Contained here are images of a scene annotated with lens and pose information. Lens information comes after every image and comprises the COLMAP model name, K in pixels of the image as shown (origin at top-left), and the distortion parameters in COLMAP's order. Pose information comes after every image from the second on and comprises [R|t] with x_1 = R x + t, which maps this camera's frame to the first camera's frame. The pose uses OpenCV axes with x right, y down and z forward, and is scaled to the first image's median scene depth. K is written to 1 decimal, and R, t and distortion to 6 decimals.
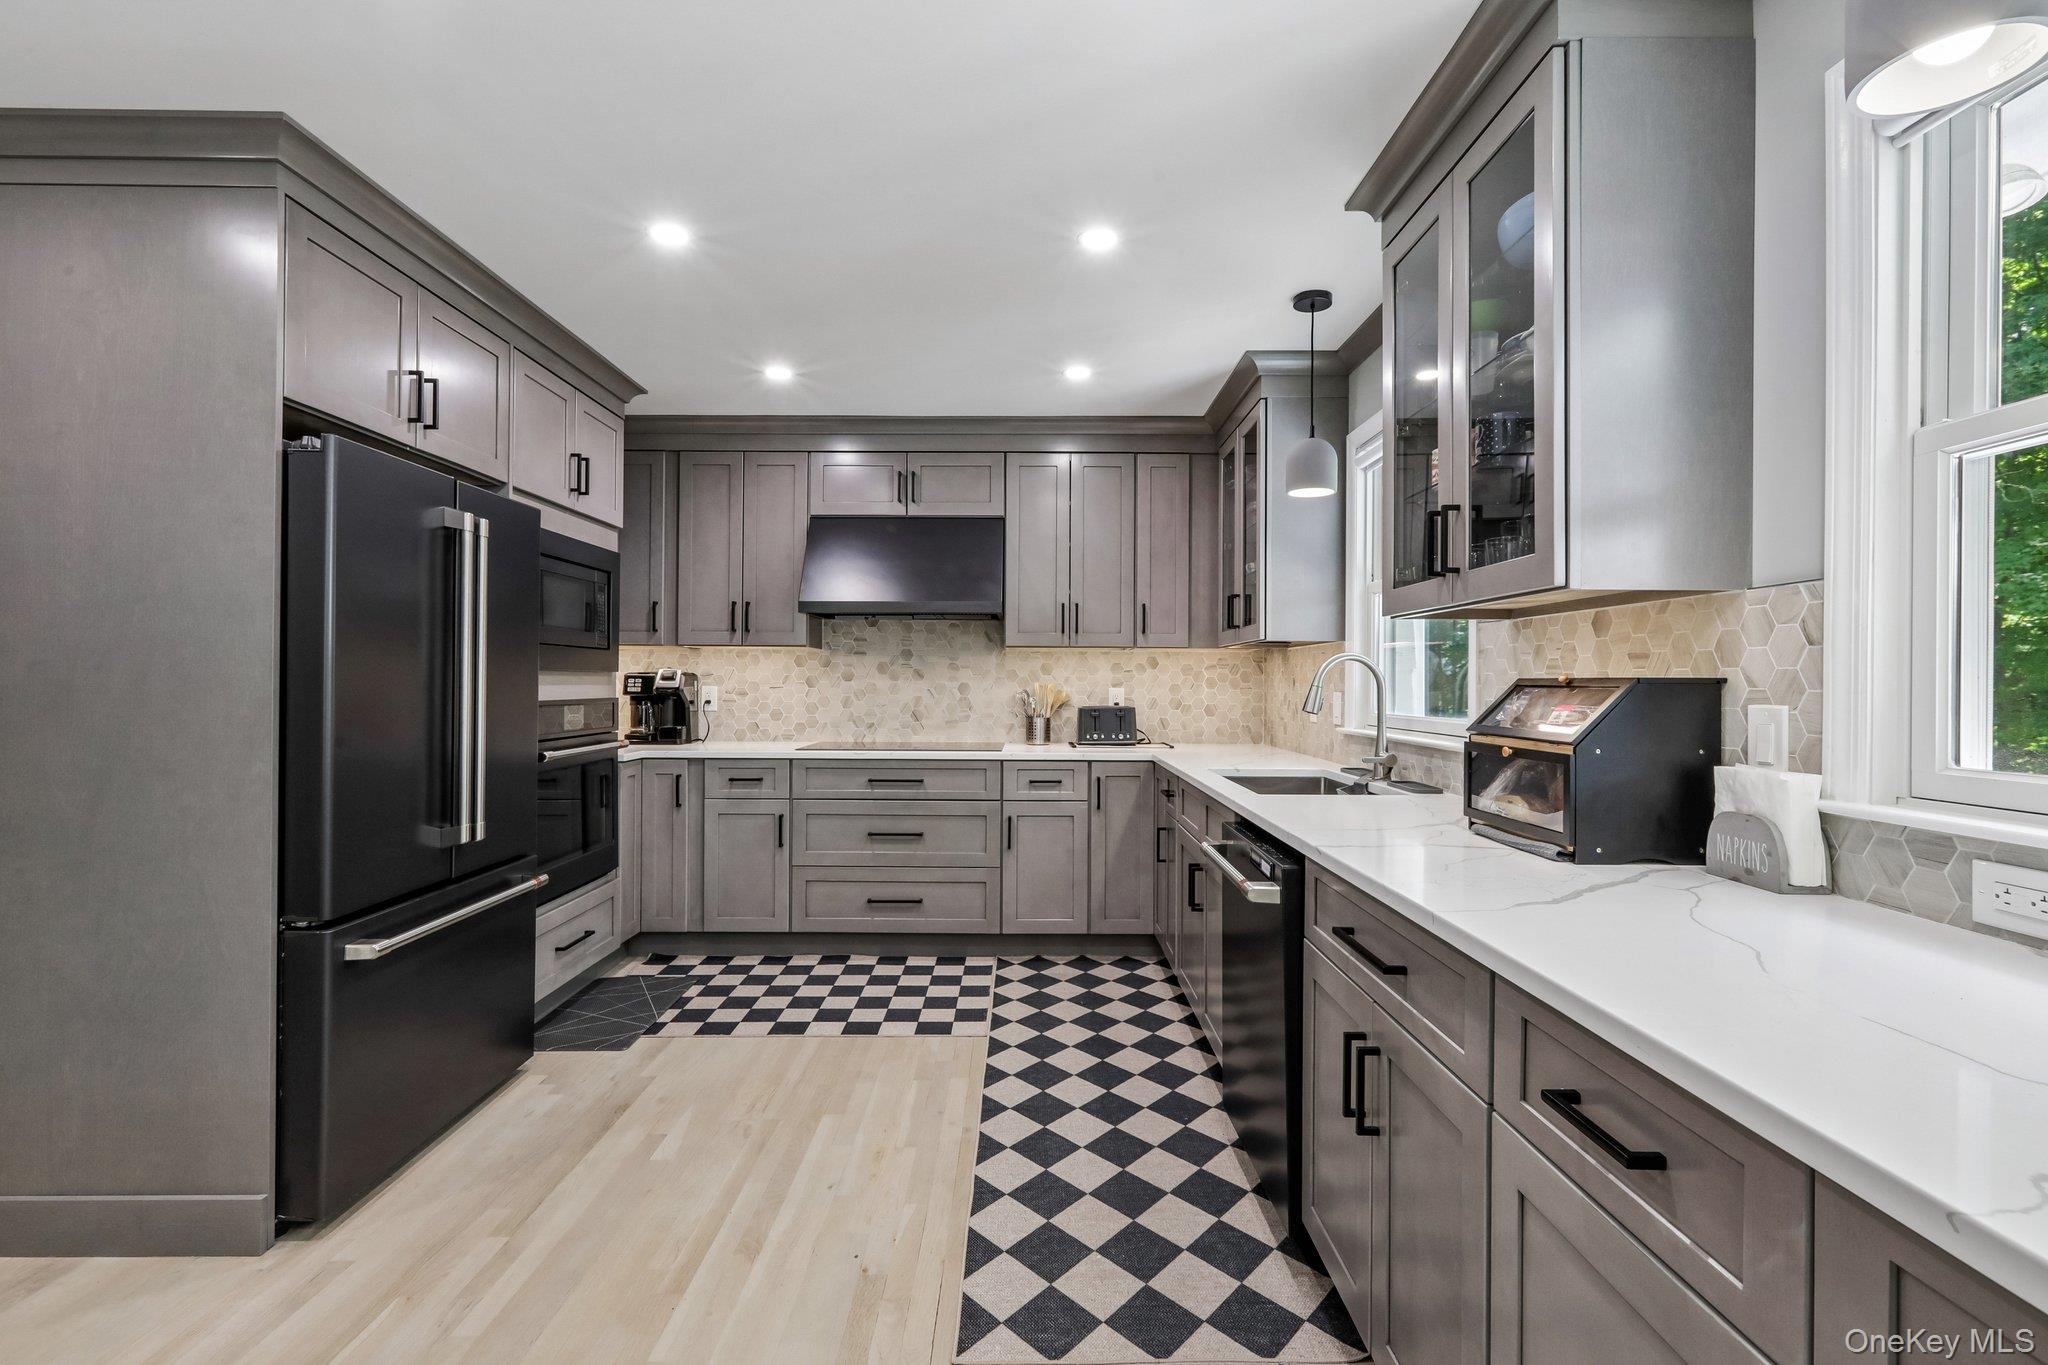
lens RADIAL K [[931.2, 0, 1030.6], [0, 931.2, 681.4], [0, 0, 1]] dist [0.000875, 0.000332]
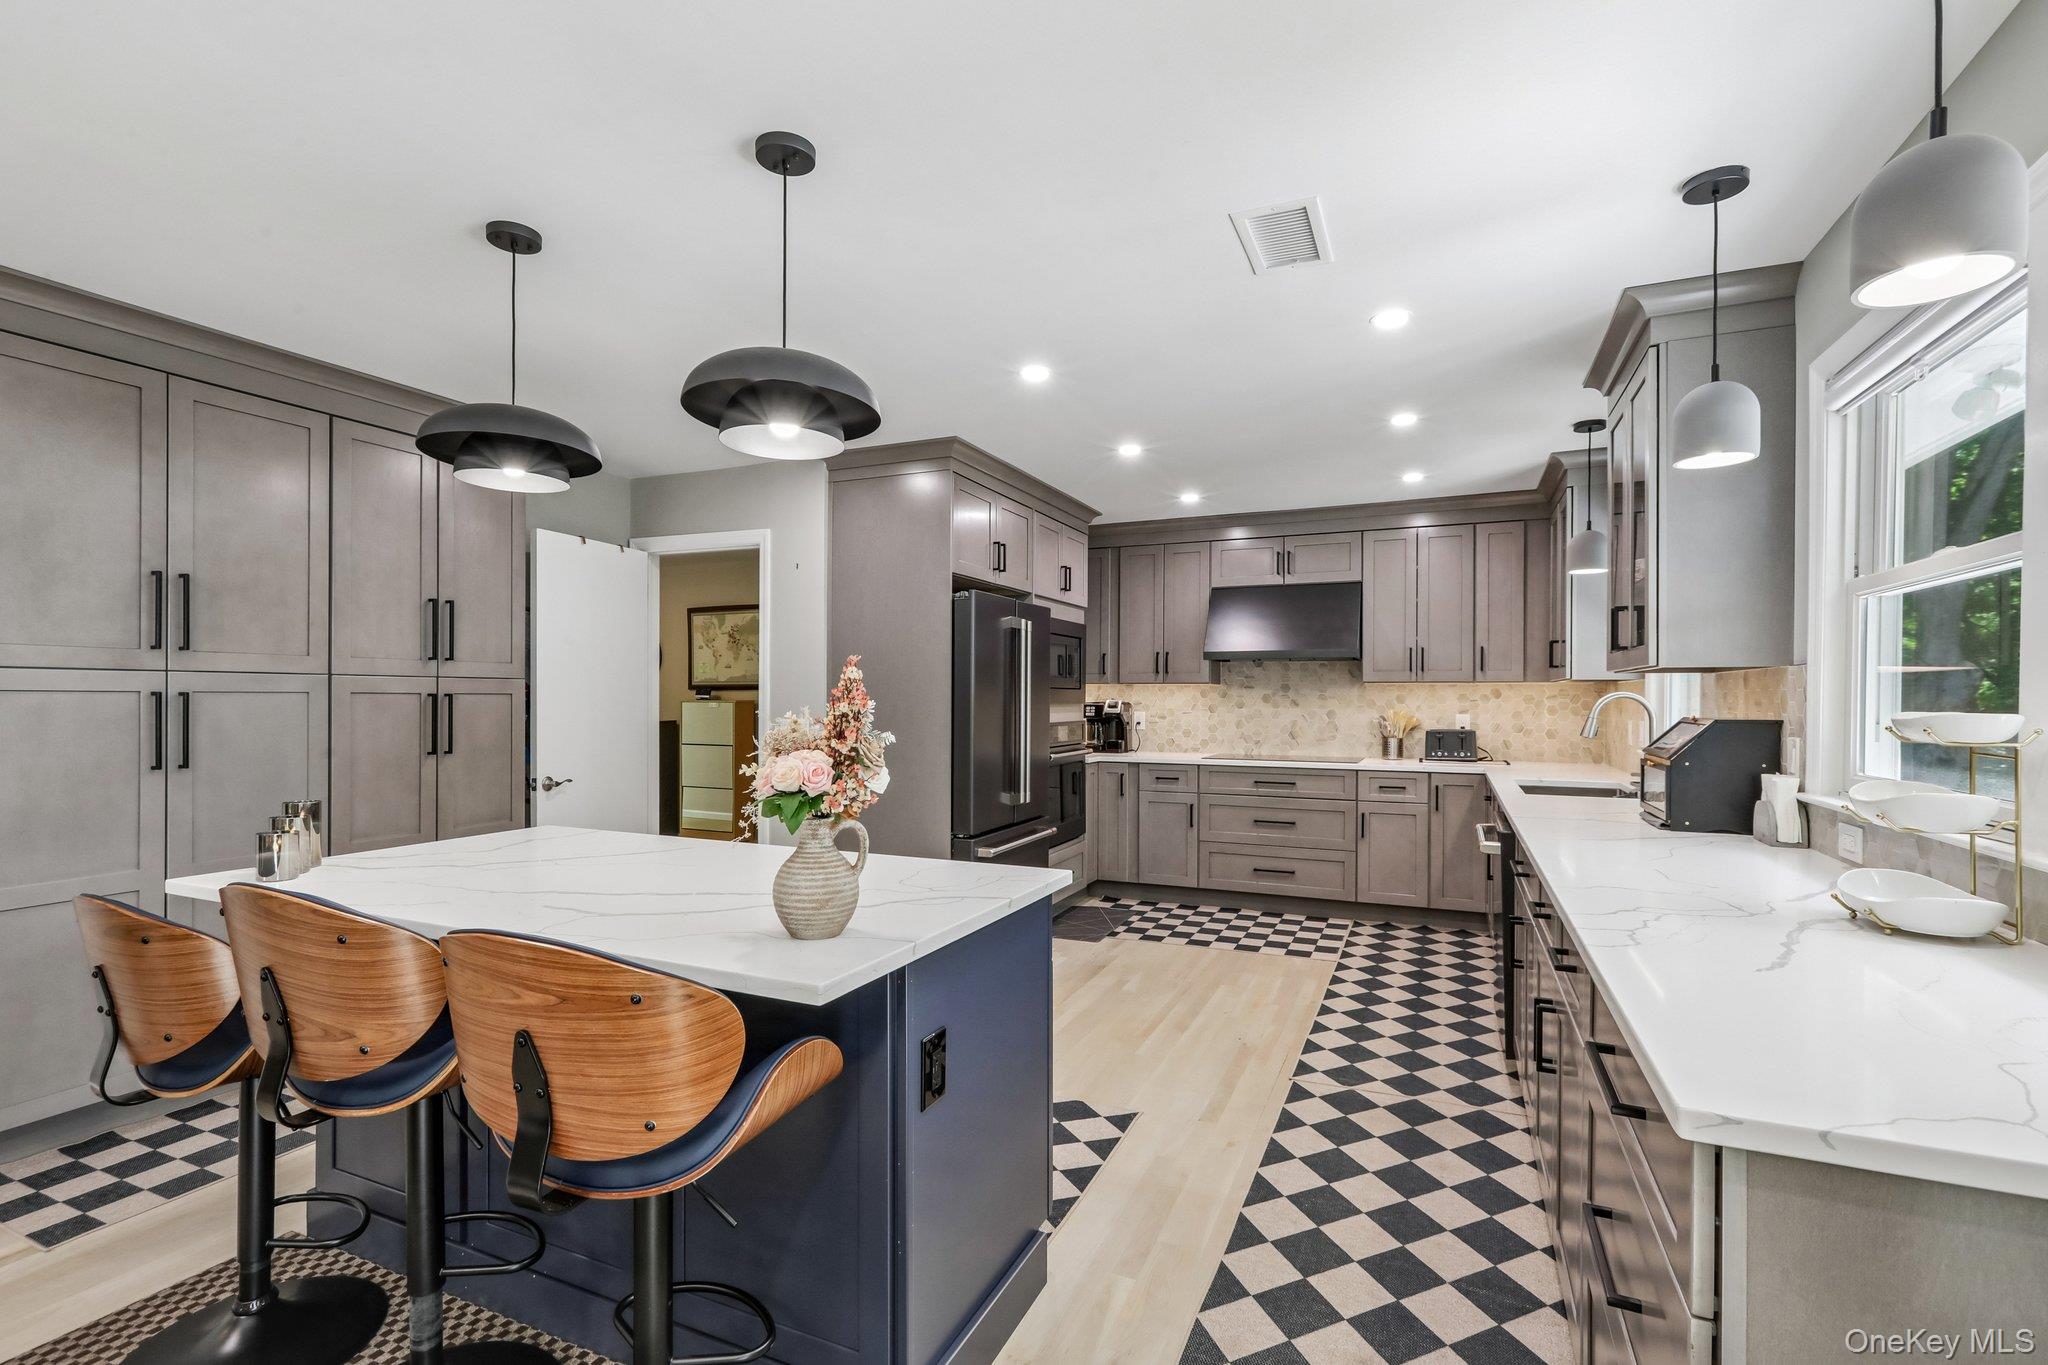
lens RADIAL K [[934.1, 0, 1024.2], [0, 934.1, 704.1], [0, 0, 1]] dist [-0.002538, 0.000471]
pose [[0.909934, -0.000013, -0.414753, 0.088821], [0.002641, 0.999980, 0.005762, -0.017275], [0.414745, -0.006339, 0.909916, -0.394854]]
